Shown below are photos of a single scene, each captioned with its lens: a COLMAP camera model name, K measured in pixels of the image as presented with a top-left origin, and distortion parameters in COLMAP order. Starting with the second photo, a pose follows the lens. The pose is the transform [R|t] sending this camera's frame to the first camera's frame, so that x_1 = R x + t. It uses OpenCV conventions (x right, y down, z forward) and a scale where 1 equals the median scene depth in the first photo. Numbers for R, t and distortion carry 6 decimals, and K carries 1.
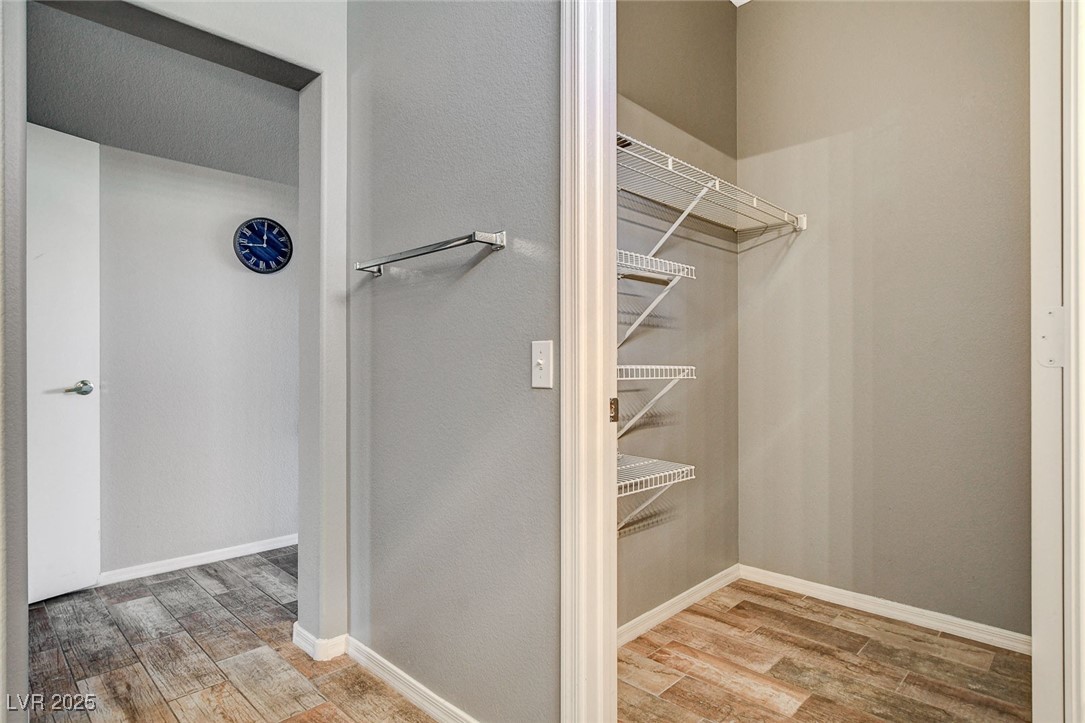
lens RADIAL K [[587.4, 0, 542.4], [0, 587.4, 361.1], [0, 0, 1]] dist [0.000260, -0.000263]
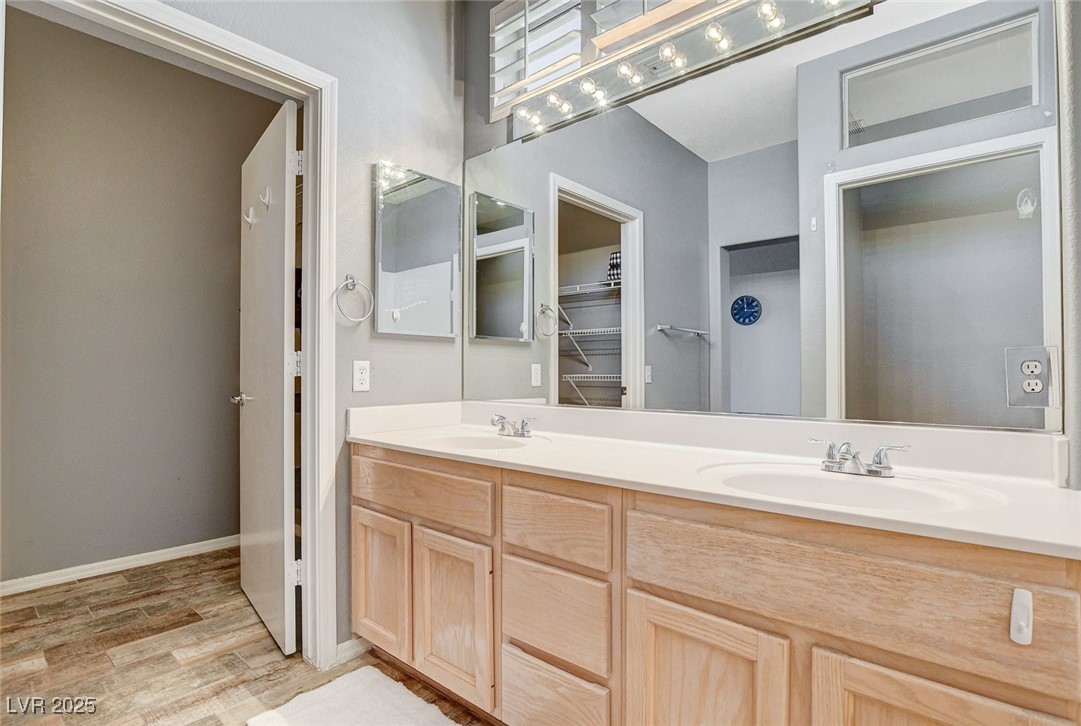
lens RADIAL K [[526.5, 0, 537.0], [0, 526.5, 365.0], [0, 0, 1]] dist [-0.019503, -0.000399]
pose [[-0.043917, 0.010684, 0.998978, -0.598300], [-0.003269, 0.999936, -0.010838, -0.011885], [-0.999030, -0.003742, -0.043879, 0.029492]]
